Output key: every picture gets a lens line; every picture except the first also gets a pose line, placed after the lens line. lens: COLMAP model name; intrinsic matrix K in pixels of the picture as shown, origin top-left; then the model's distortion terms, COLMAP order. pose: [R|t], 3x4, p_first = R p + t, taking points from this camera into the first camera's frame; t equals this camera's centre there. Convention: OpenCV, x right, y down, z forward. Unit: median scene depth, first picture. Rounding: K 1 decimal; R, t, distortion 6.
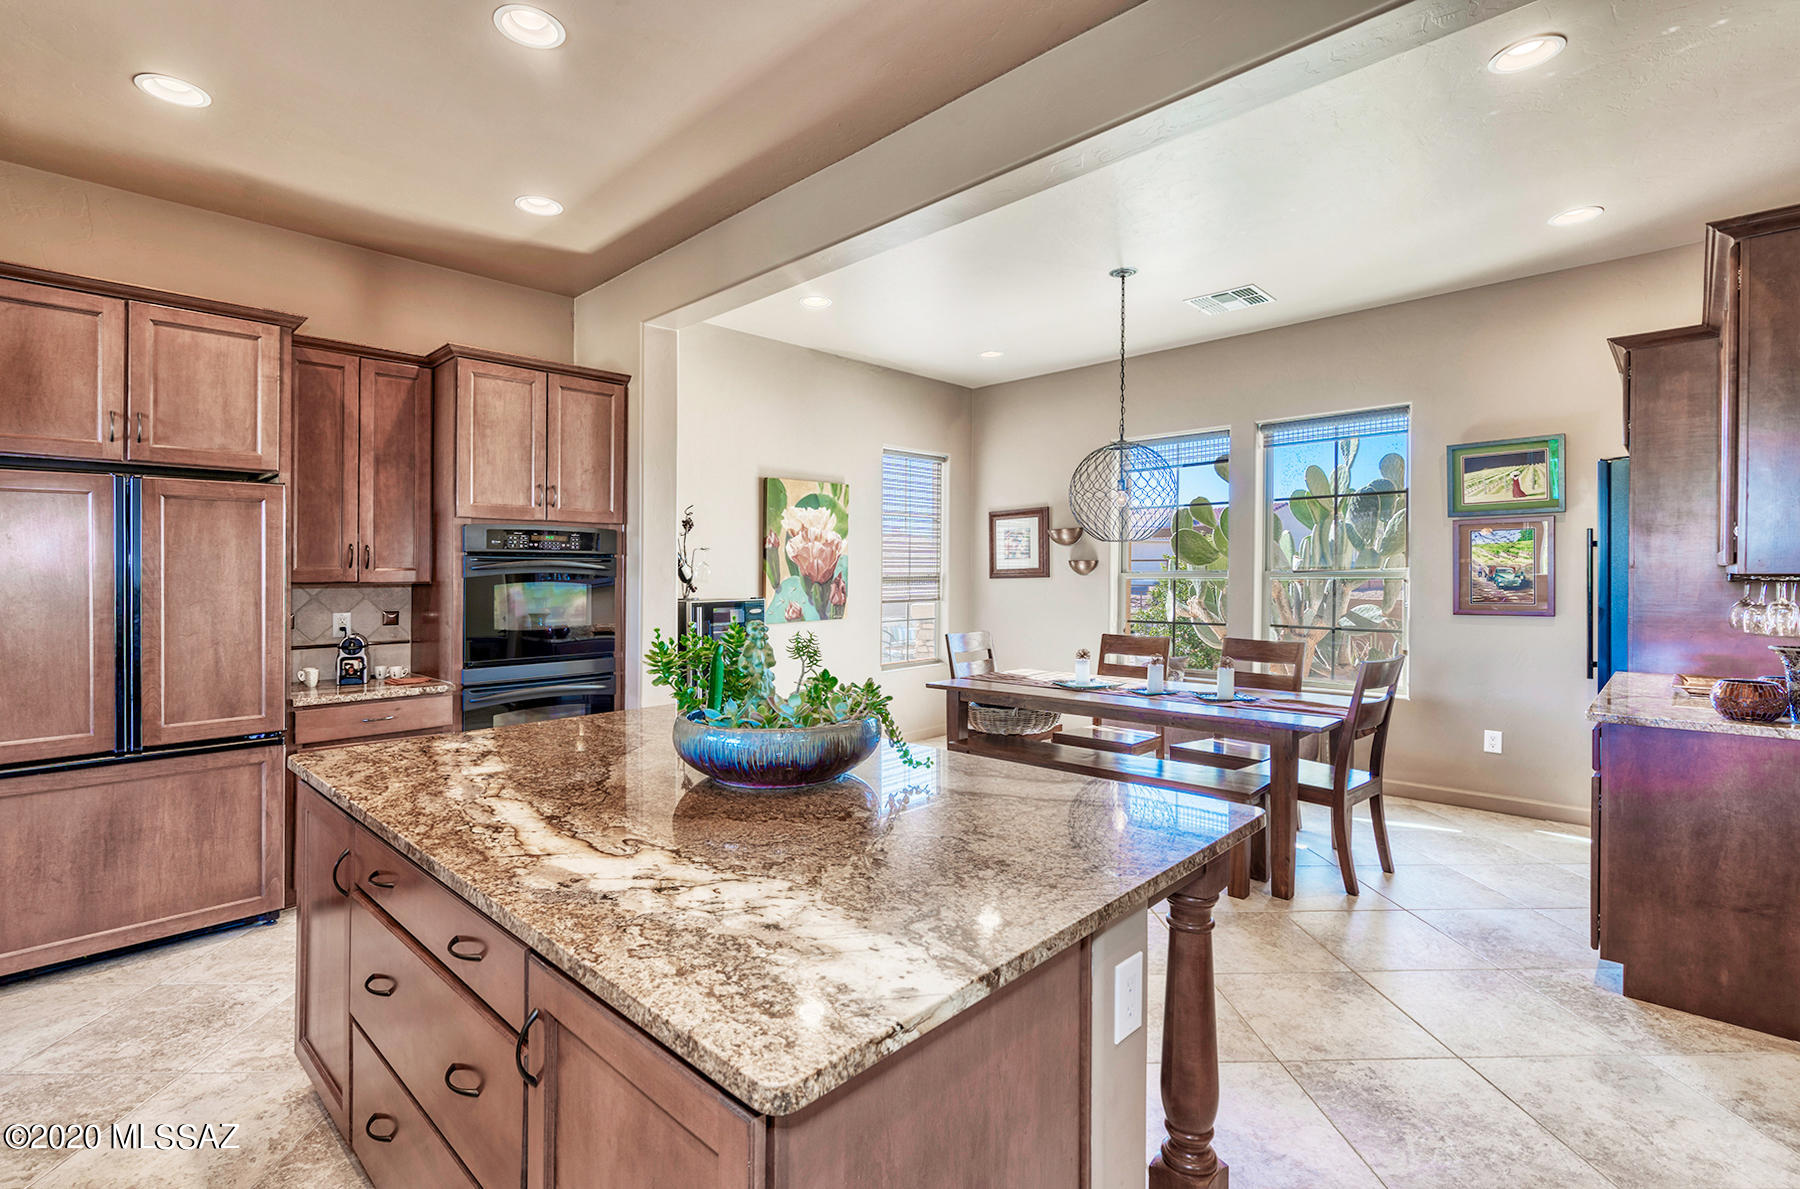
lens RADIAL K [[852.7, 0, 868.6], [0, 852.7, 573.4], [0, 0, 1]] dist [-0.002758, -0.000522]
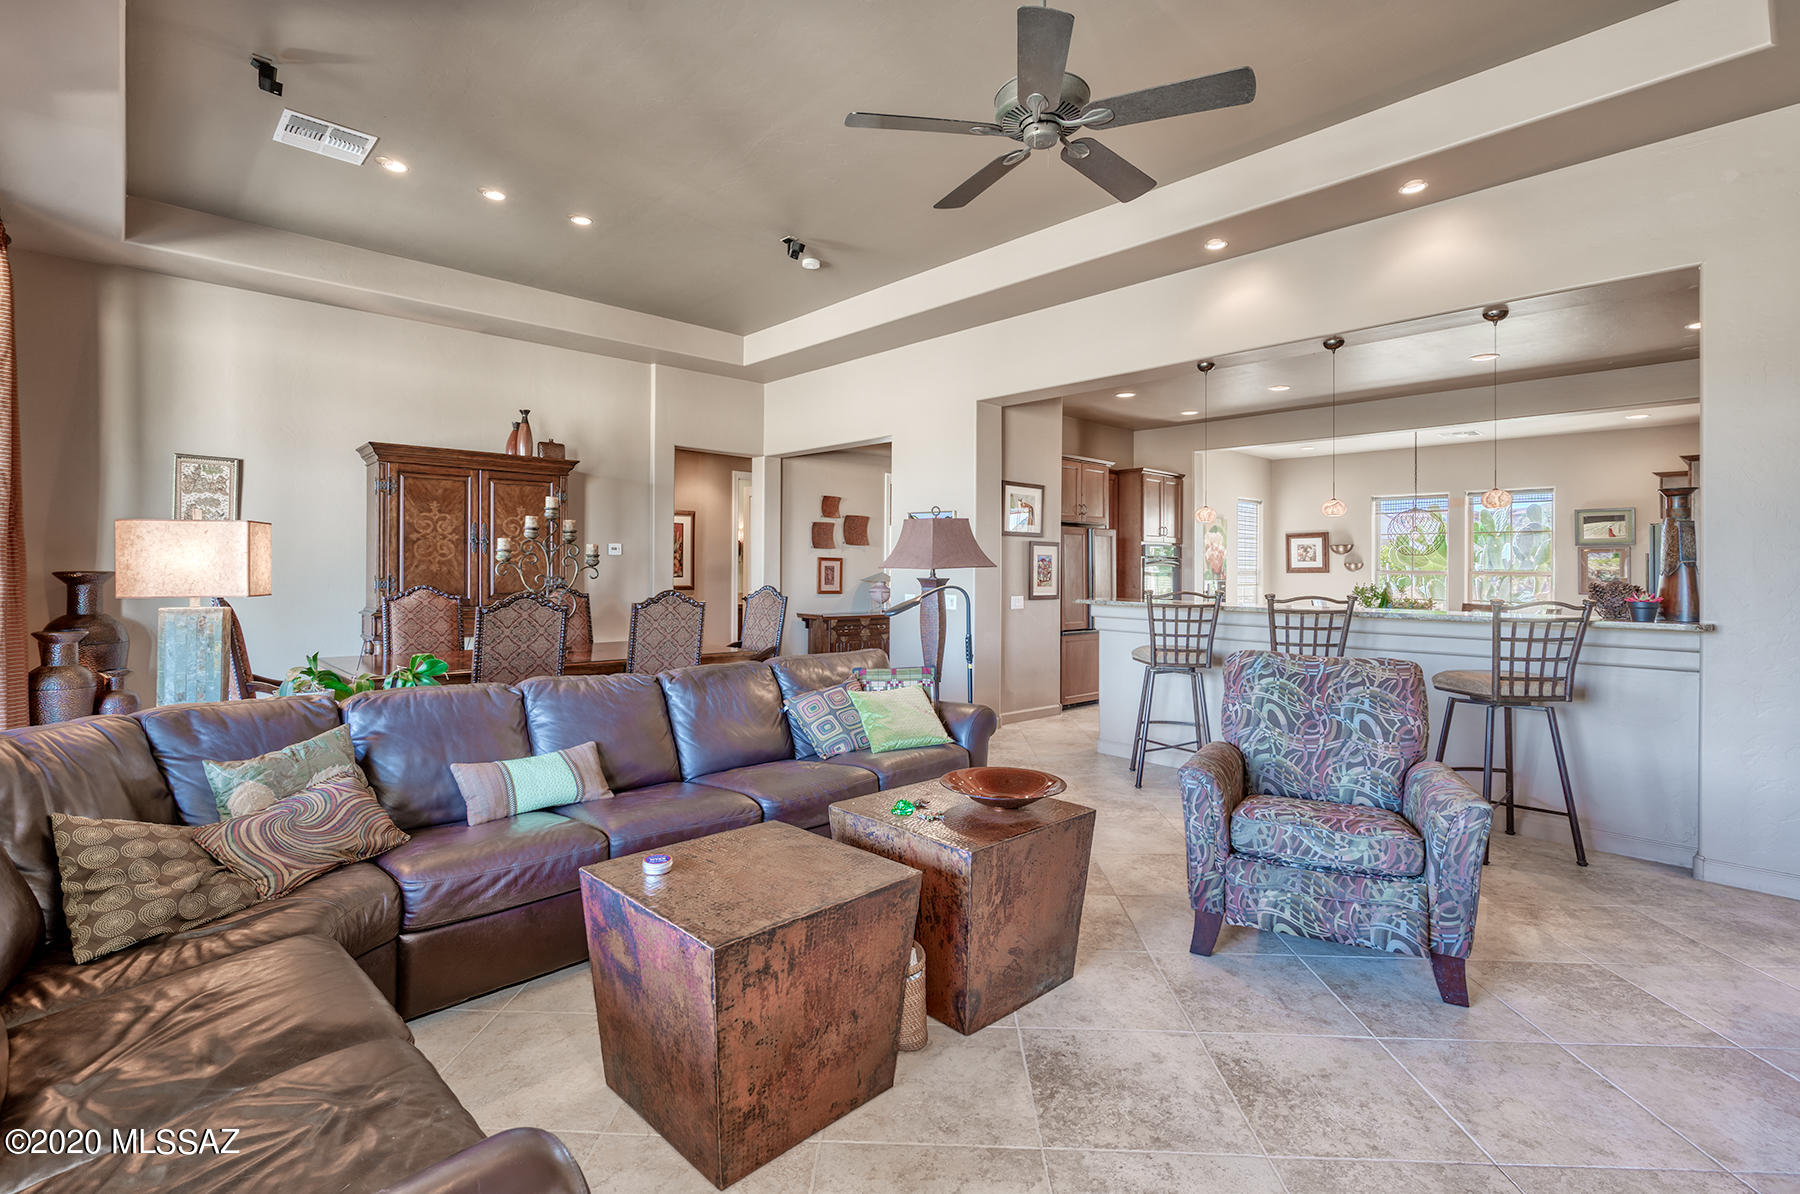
lens RADIAL K [[852.7, 0, 868.6], [0, 852.7, 575.9], [0, 0, 1]] dist [-0.002758, -0.000522]
pose [[0.999118, 0.016824, -0.038462, -0.715261], [-0.016427, 0.999809, 0.010608, 0.009178], [0.038633, -0.009966, 0.999204, -0.846984]]
